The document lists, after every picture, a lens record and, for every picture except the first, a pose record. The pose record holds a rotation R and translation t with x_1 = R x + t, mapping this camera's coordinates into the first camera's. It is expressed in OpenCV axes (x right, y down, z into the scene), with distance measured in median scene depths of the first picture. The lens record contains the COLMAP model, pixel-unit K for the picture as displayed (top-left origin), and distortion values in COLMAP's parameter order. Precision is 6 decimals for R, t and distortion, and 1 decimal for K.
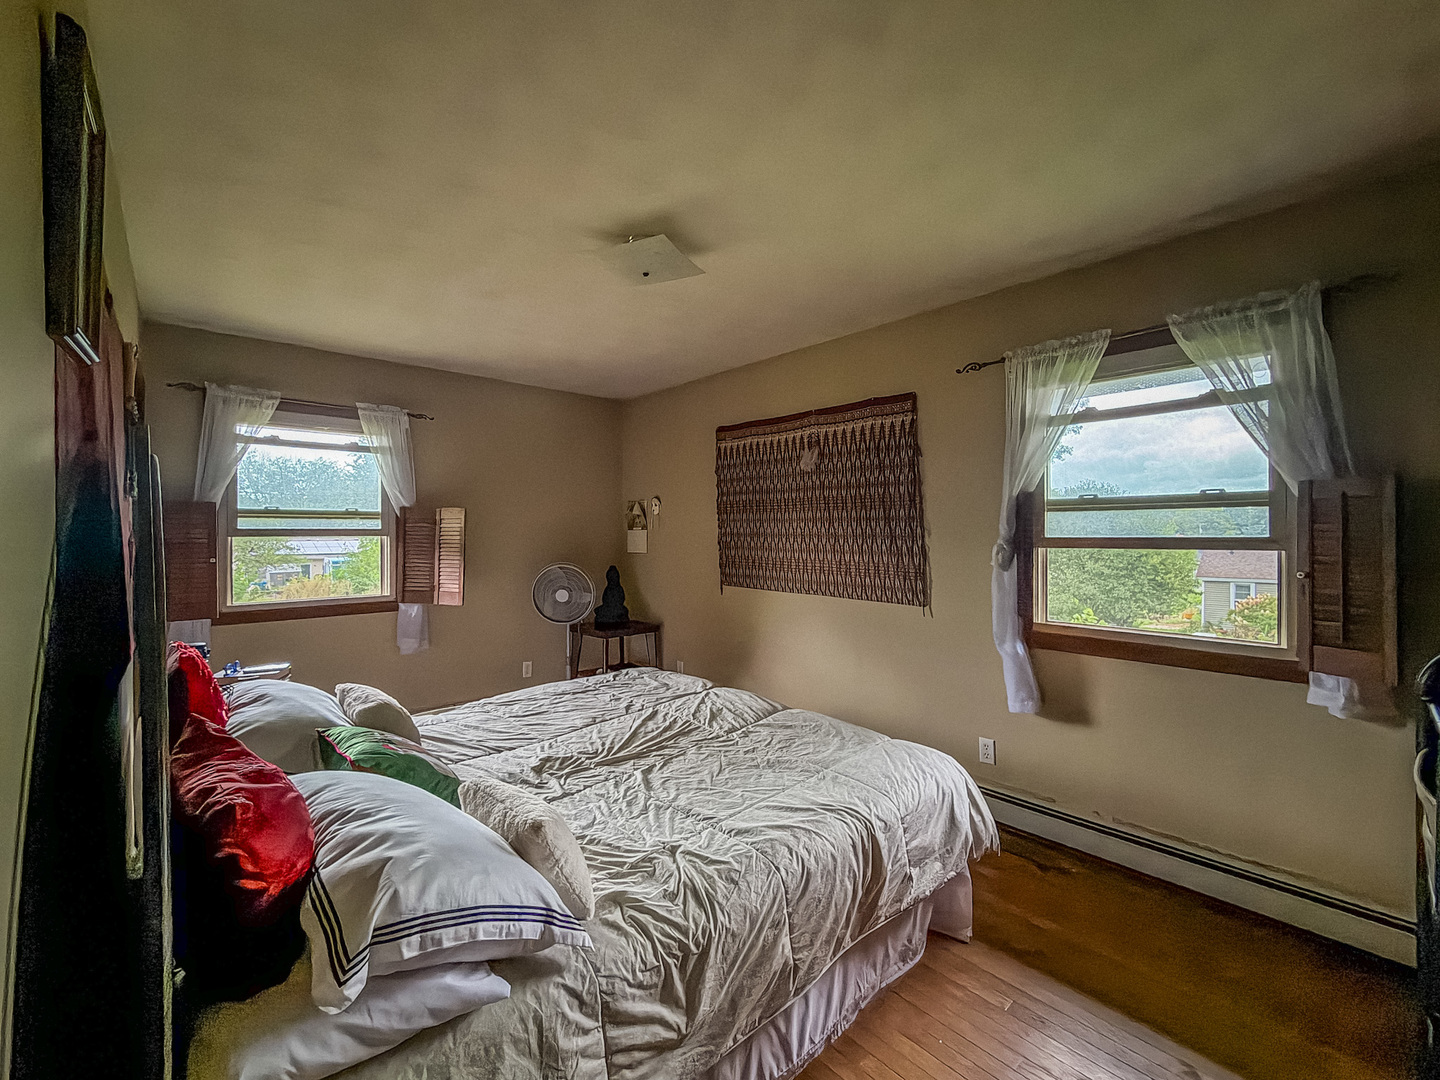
lens RADIAL K [[610.6, 0, 716.9], [0, 610.6, 535.2], [0, 0, 1]] dist [0.002406, 0.000331]
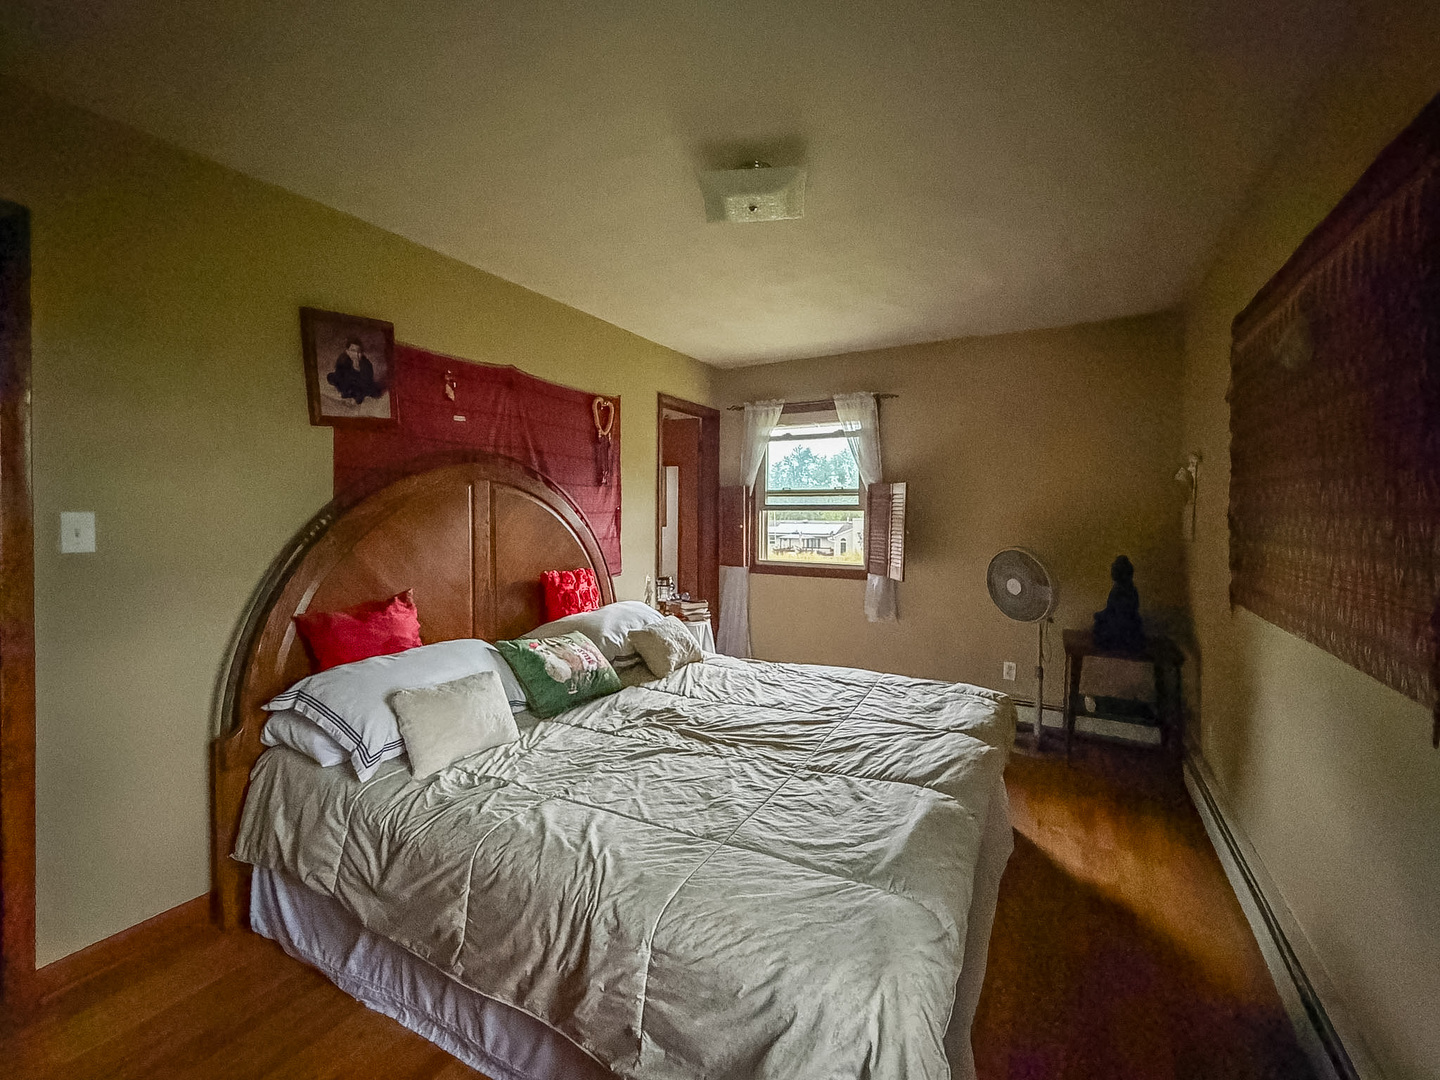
lens RADIAL K [[613.7, 0, 712.0], [0, 613.7, 525.6], [0, 0, 1]] dist [-0.000655, 0.000012]
pose [[0.295100, 0.026926, -0.955087, 0.636300], [-0.014099, 0.999617, 0.023825, 0.007007], [0.955362, 0.006435, 0.295367, 0.602389]]
